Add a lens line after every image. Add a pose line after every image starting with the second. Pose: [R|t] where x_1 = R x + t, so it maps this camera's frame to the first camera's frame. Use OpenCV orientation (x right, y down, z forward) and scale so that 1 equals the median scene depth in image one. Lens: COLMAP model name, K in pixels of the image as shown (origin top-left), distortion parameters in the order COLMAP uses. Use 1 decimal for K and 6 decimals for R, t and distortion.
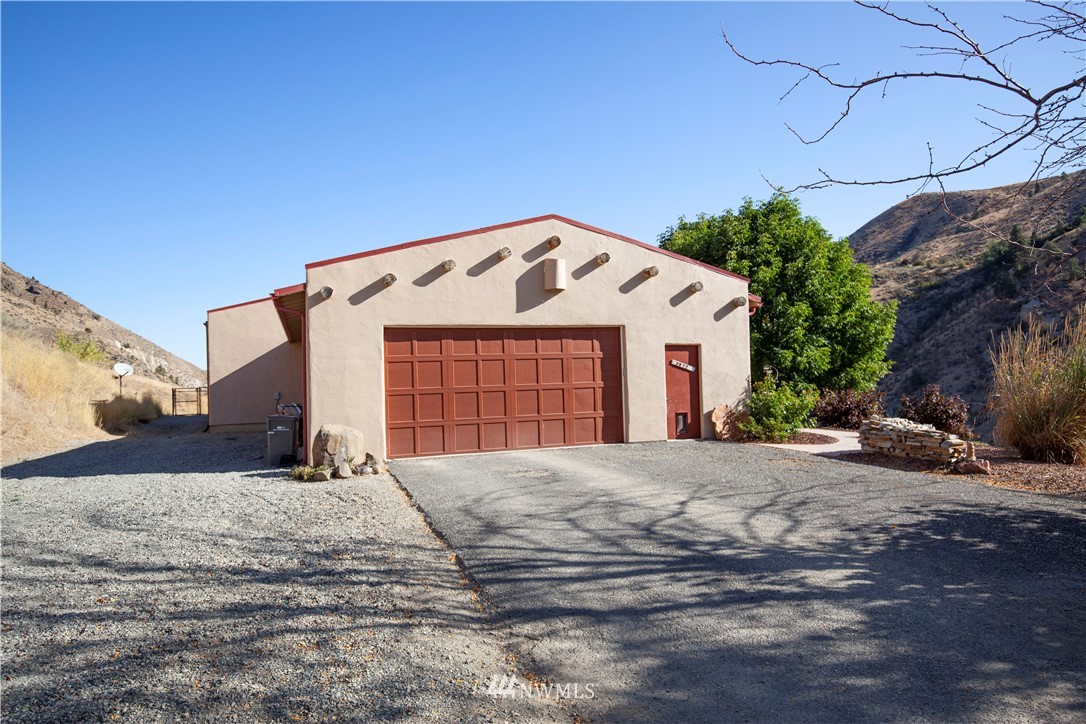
lens RADIAL K [[688.7, 0, 542.9], [0, 688.7, 362.8], [0, 0, 1]] dist [-0.001784, -0.000454]
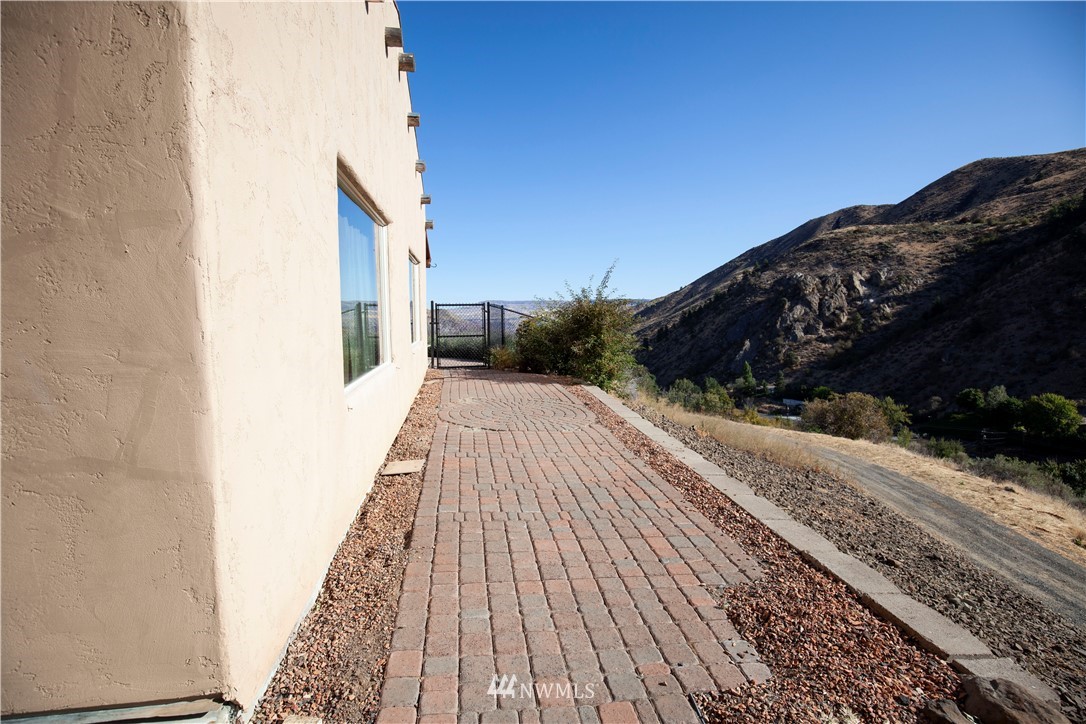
lens RADIAL K [[504.9, 0, 542.8], [0, 504.9, 364.0], [0, 0, 1]] dist [-0.028799, 0.000961]
pose [[0.982963, 0.049936, -0.176893, 0.019176], [-0.027914, 0.991781, 0.124863, 0.002425], [0.181674, -0.117798, 0.976278, 0.099421]]
